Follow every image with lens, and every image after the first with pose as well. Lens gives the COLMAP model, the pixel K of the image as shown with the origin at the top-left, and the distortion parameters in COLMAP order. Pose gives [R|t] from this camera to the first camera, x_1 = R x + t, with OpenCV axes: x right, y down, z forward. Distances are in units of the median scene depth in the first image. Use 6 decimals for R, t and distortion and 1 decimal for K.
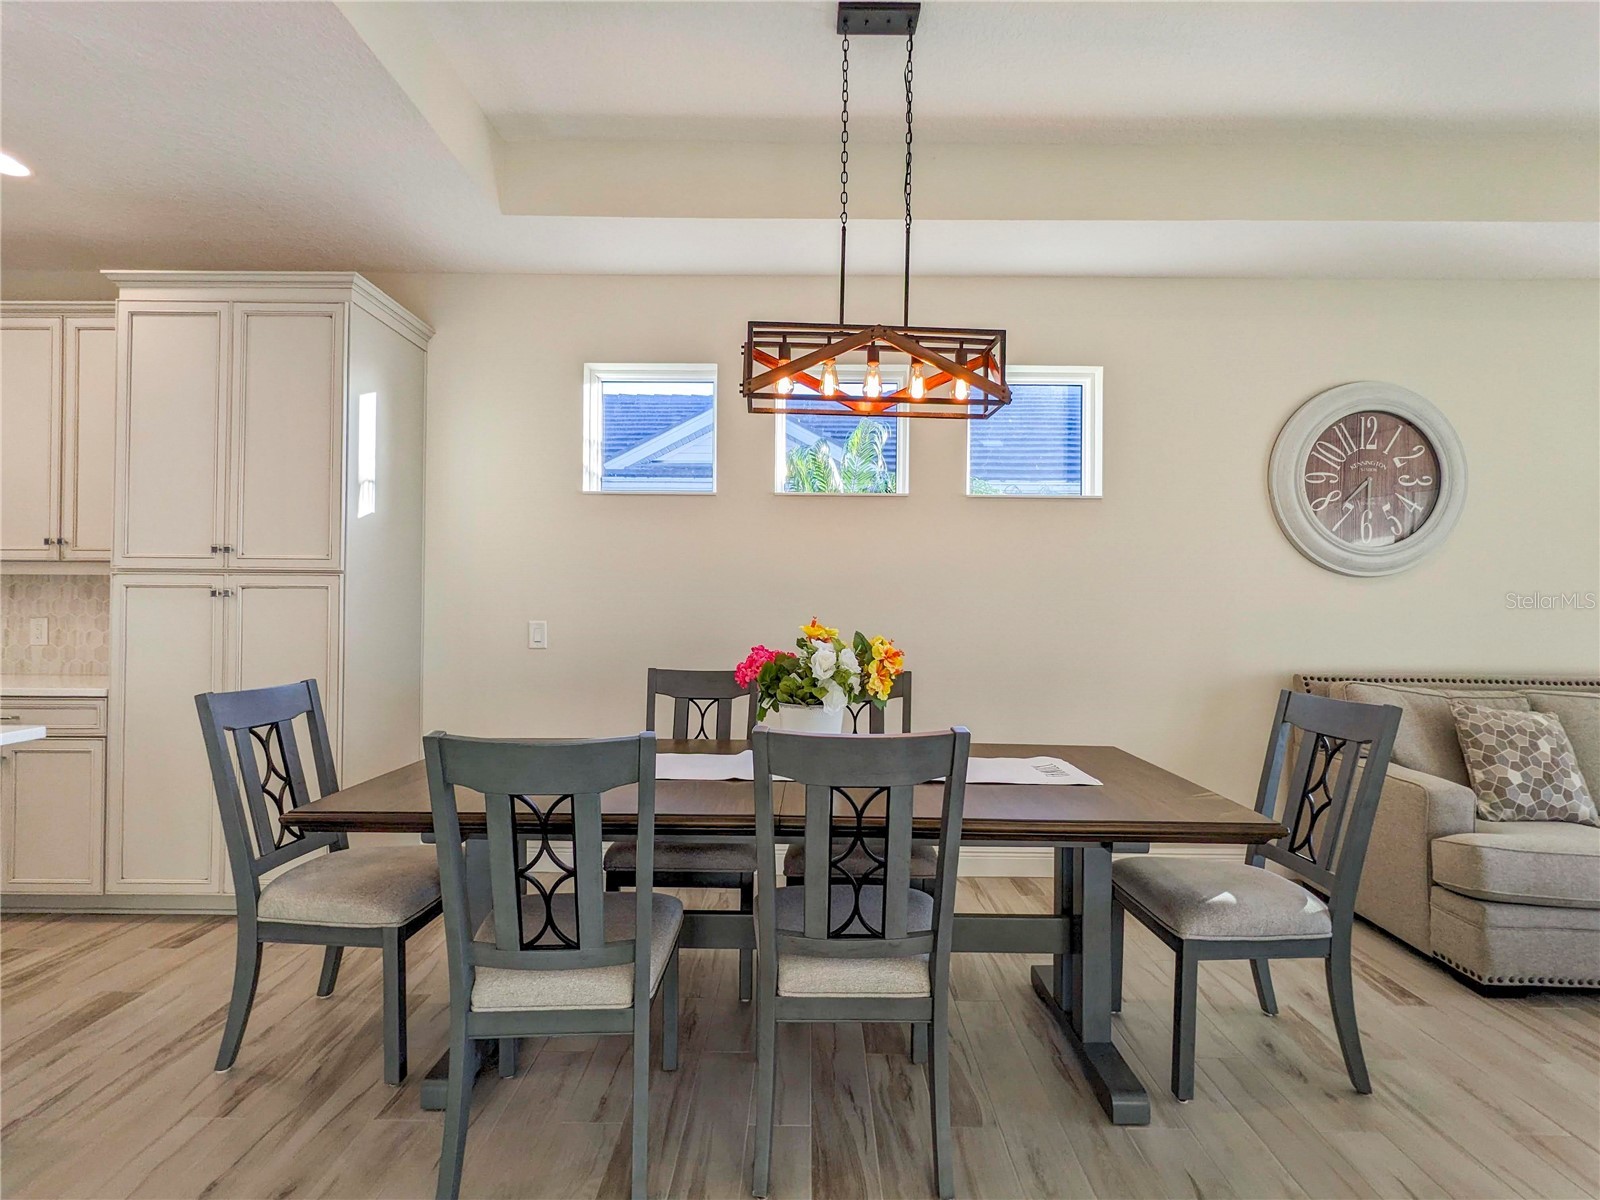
lens RADIAL K [[773.8, 0, 804.8], [0, 773.8, 609.5], [0, 0, 1]] dist [0.003001, 0.000366]
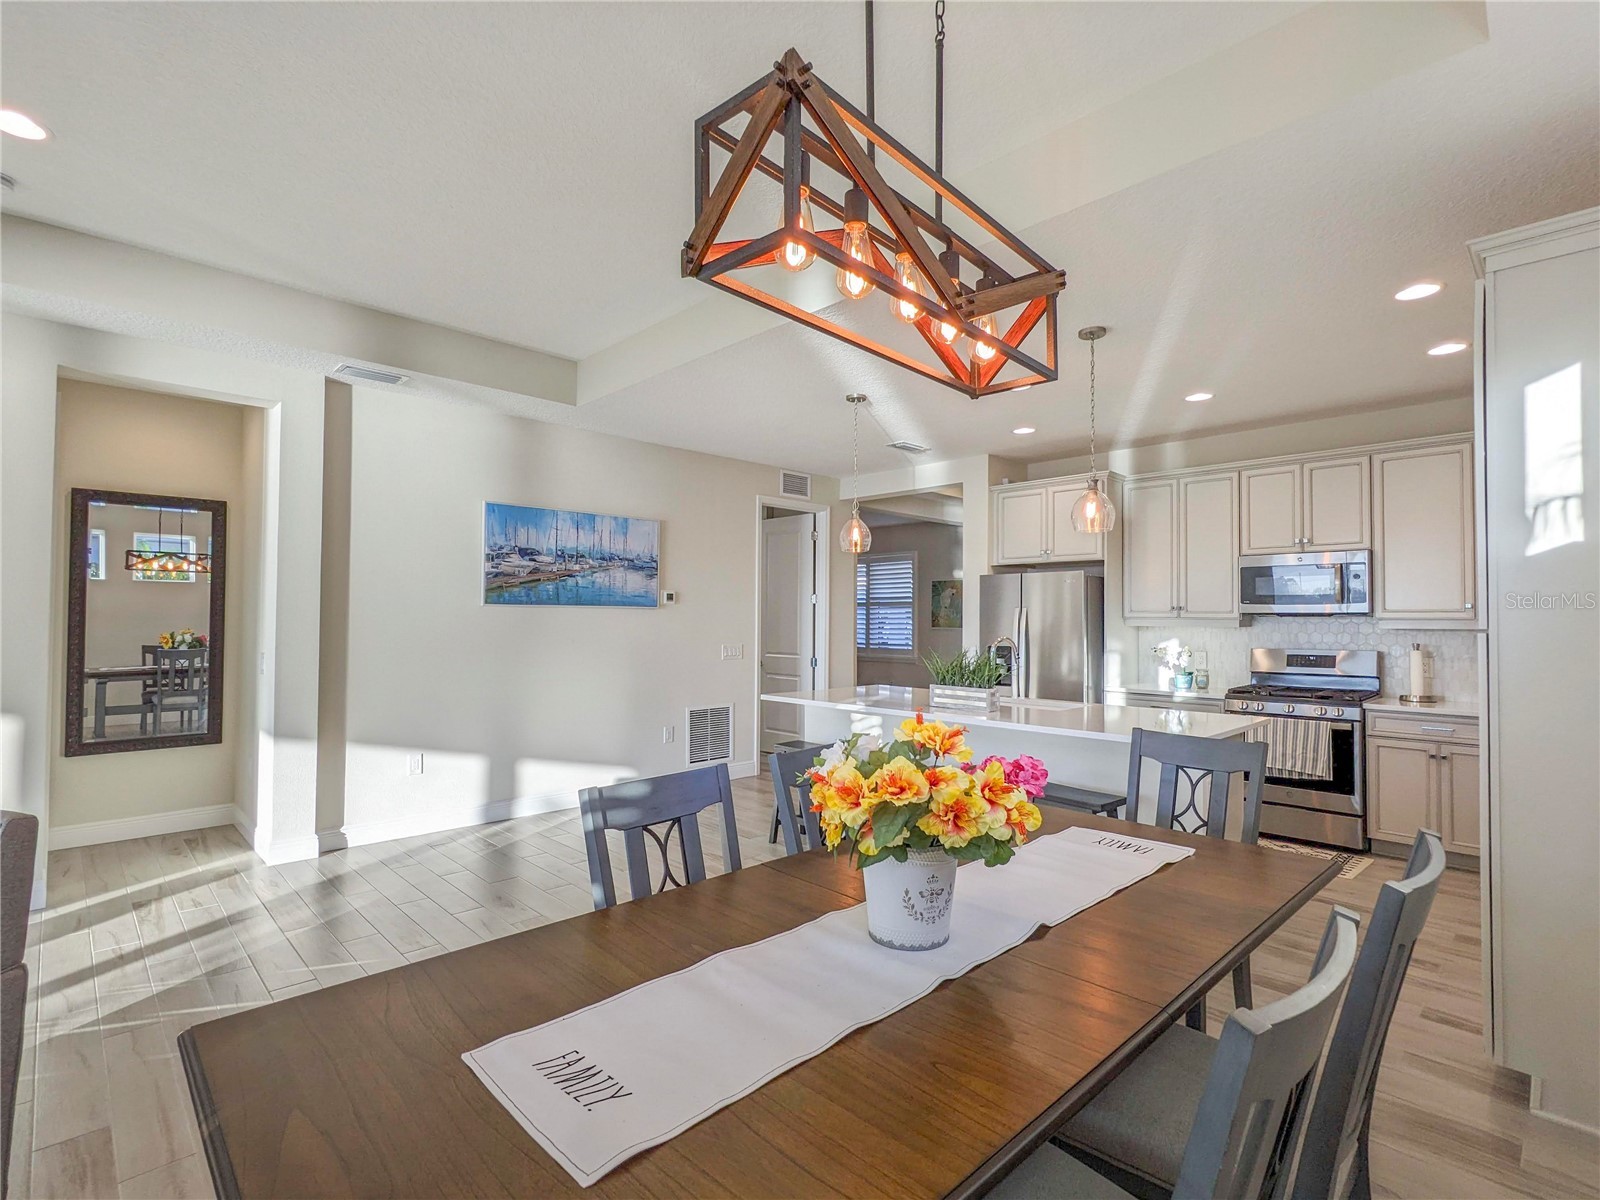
lens RADIAL K [[773.6, 0, 803.9], [0, 773.6, 601.6], [0, 0, 1]] dist [0.000381, 0.001024]
pose [[-0.709951, -0.028624, -0.703669, 0.405858], [-0.013816, 0.999547, -0.026721, -0.046356], [0.704116, -0.009248, -0.710025, 1.028289]]
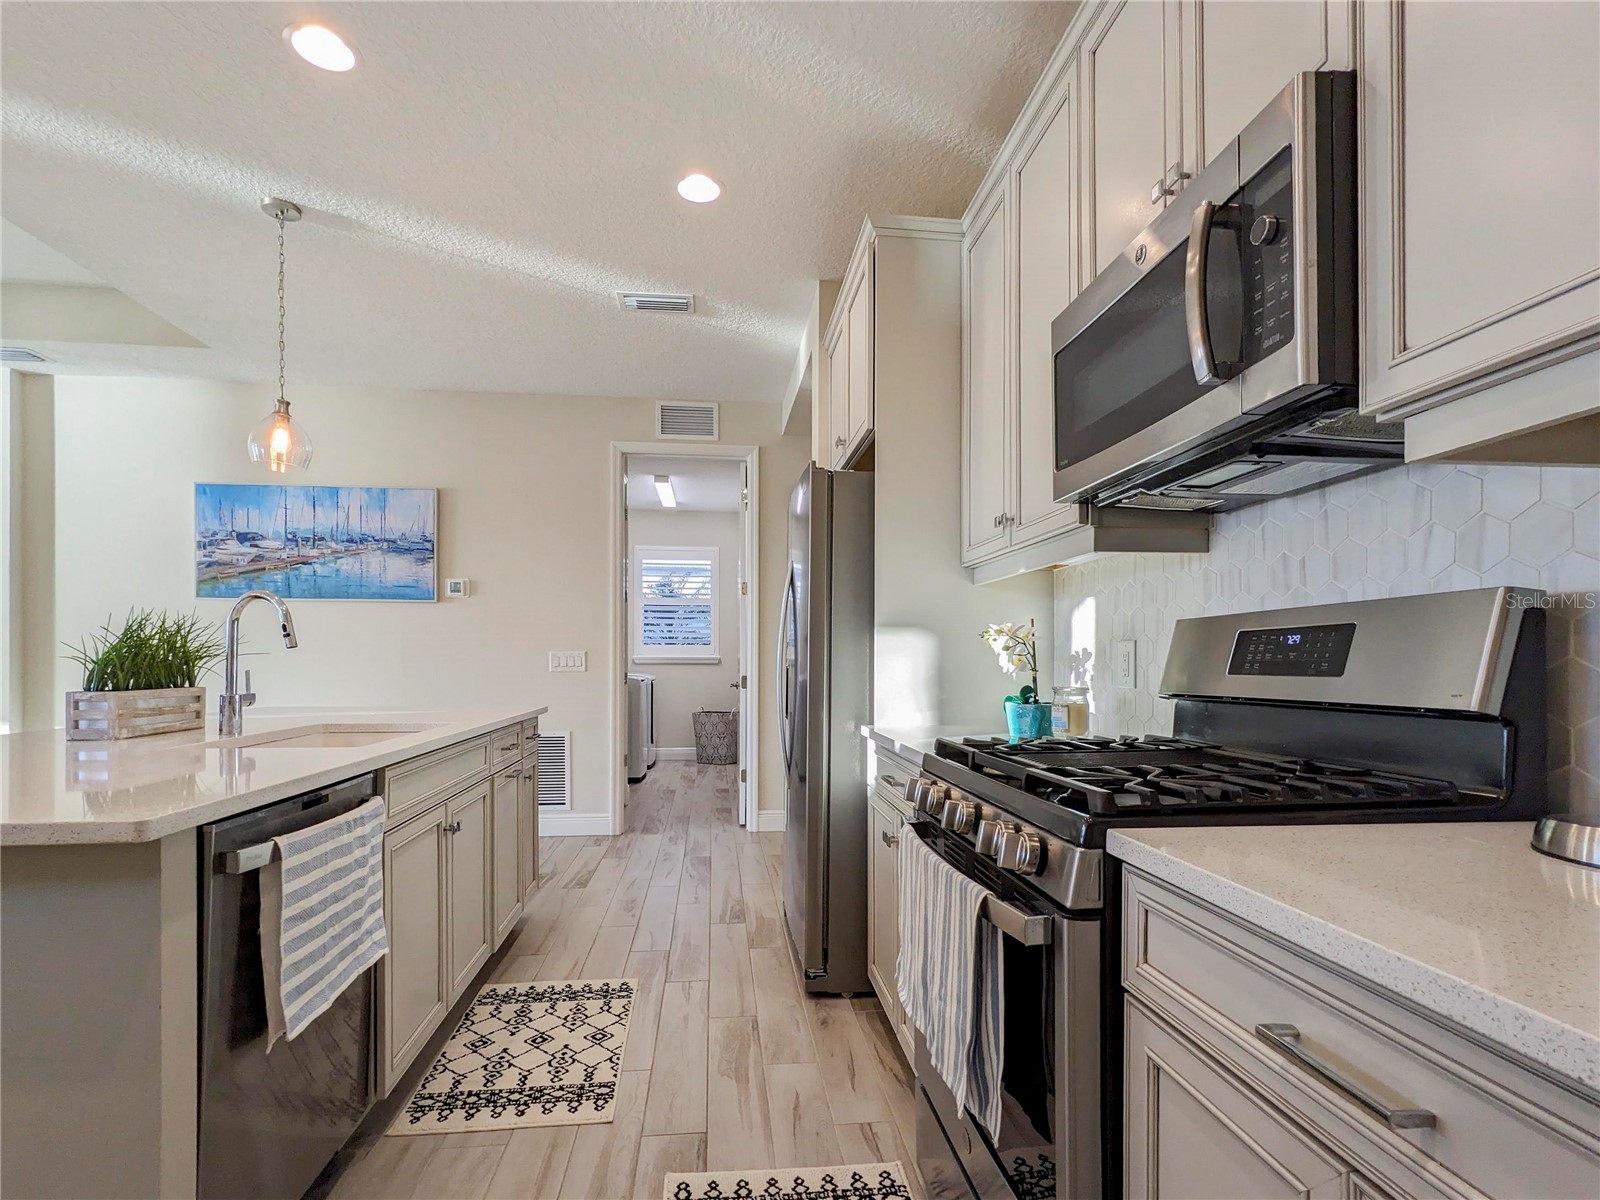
lens RADIAL K [[799.0, 0, 797.9], [0, 799.0, 659.7], [0, 0, 1]] dist [0.000507, 0.000515]
pose [[-0.993818, -0.011499, -0.110425, -1.243604], [-0.011496, 0.999934, -0.000664, 0.030136], [0.110426, 0.000609, -0.993884, 1.017018]]
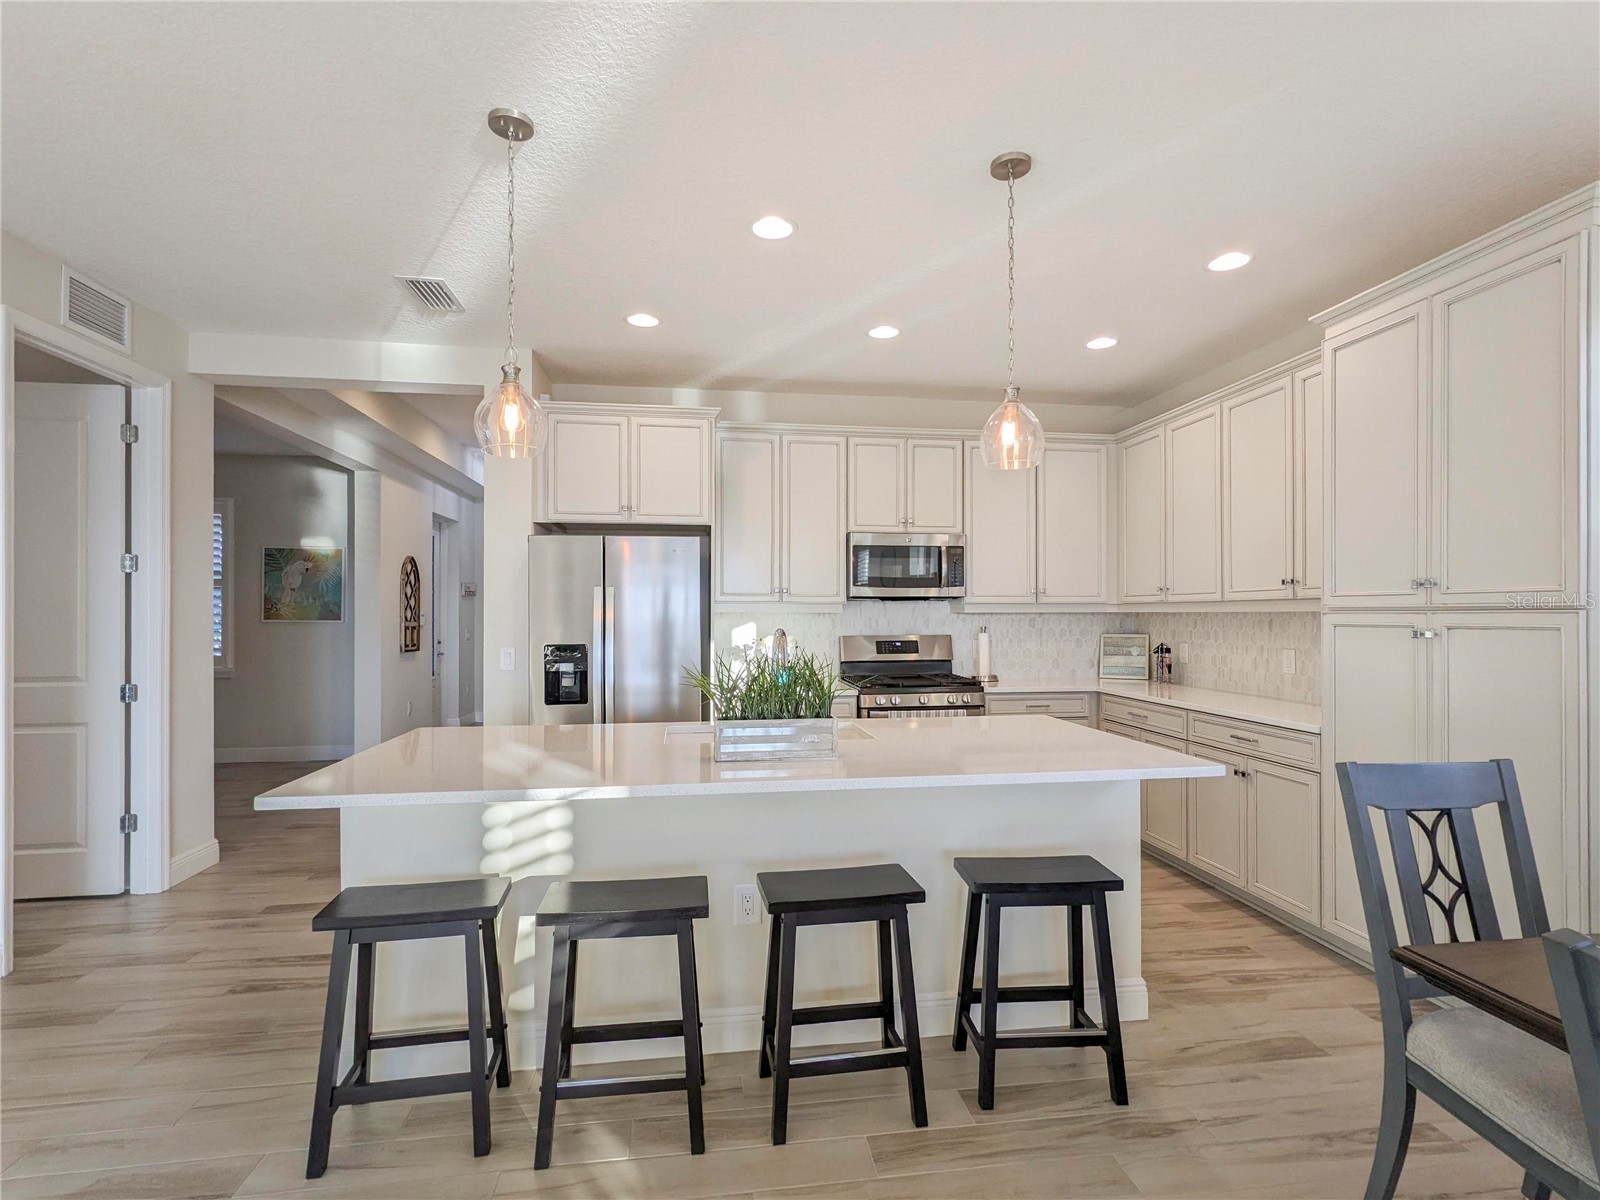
lens RADIAL K [[773.8, 0, 804.8], [0, 773.8, 609.5], [0, 0, 1]] dist [0.003001, 0.000366]
pose [[0.151319, -0.012581, -0.988405, 0.002954], [-0.001654, 0.999914, -0.012981, -0.034847], [0.988484, 0.003599, 0.151286, 0.173070]]
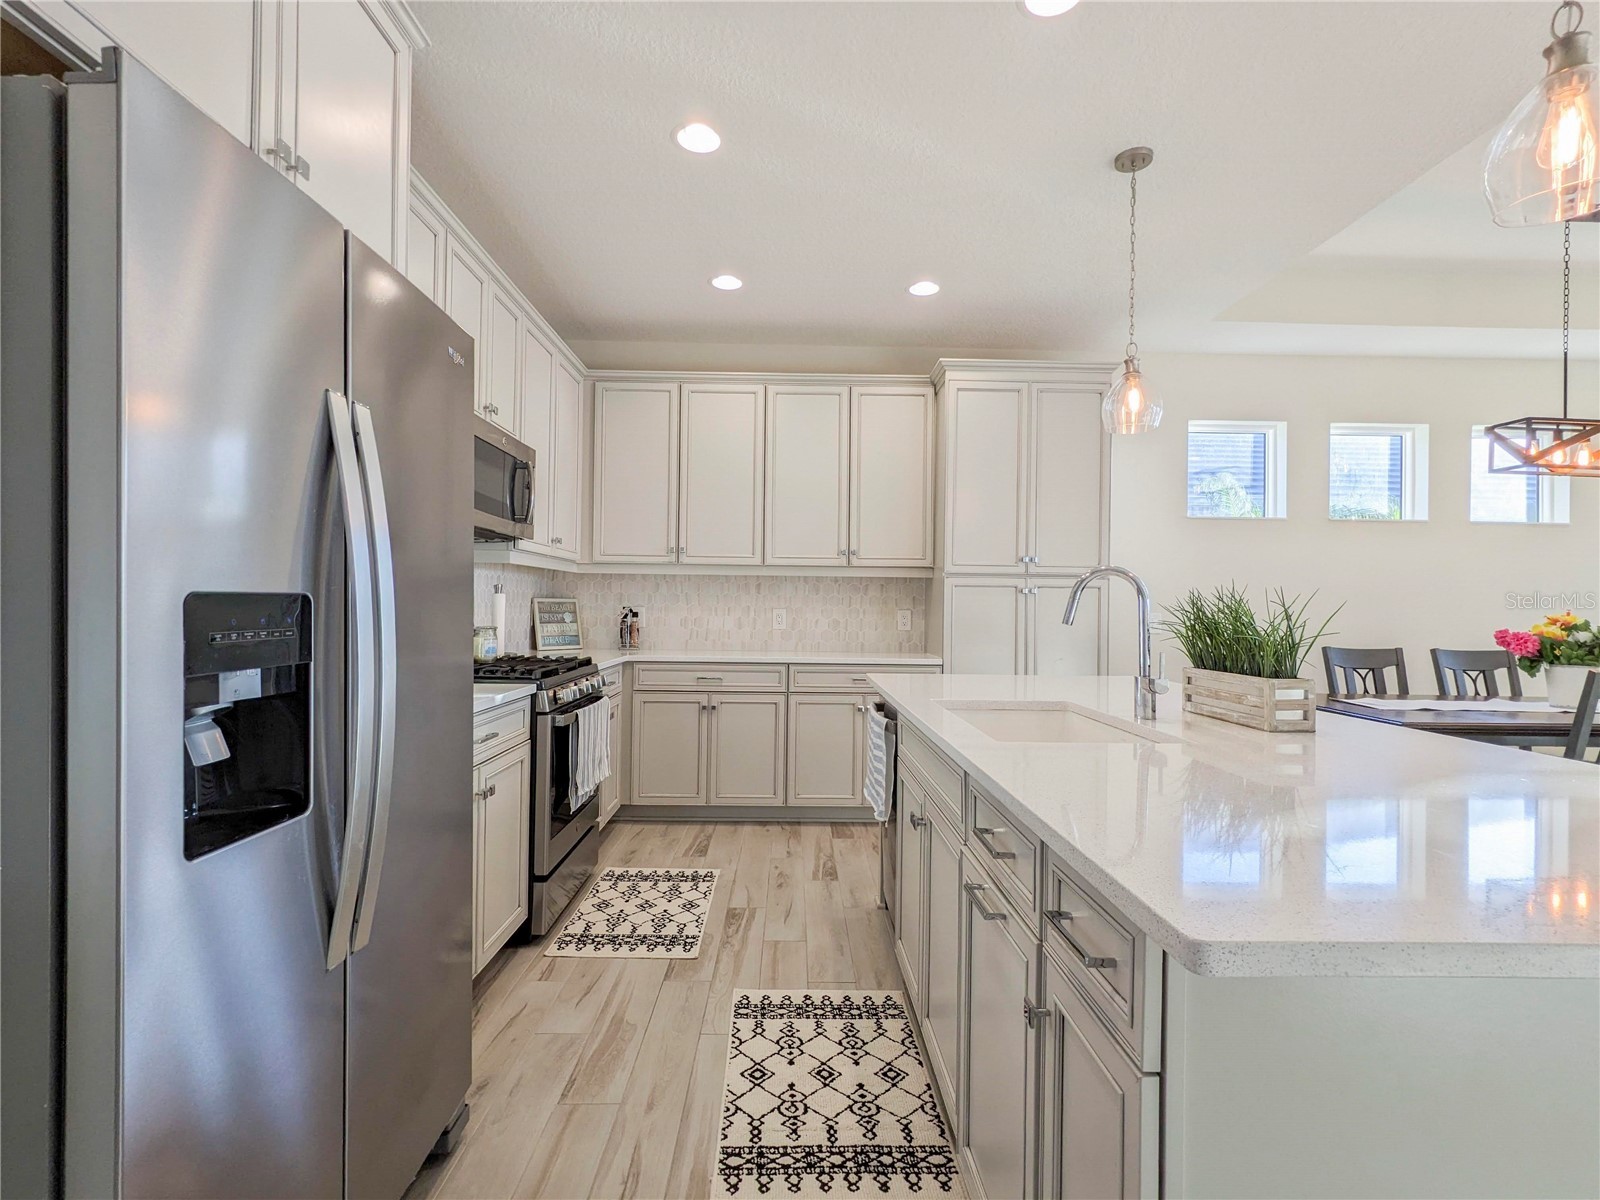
lens RADIAL K [[766.2, 0, 801.3], [0, 766.2, 597.5], [0, 0, 1]] dist [0.002750, 0.000451]
pose [[0.999807, 0.006253, 0.018600, -1.125604], [-0.005990, 0.999882, -0.014129, 0.011676], [-0.018686, 0.014015, 0.999727, -0.348332]]
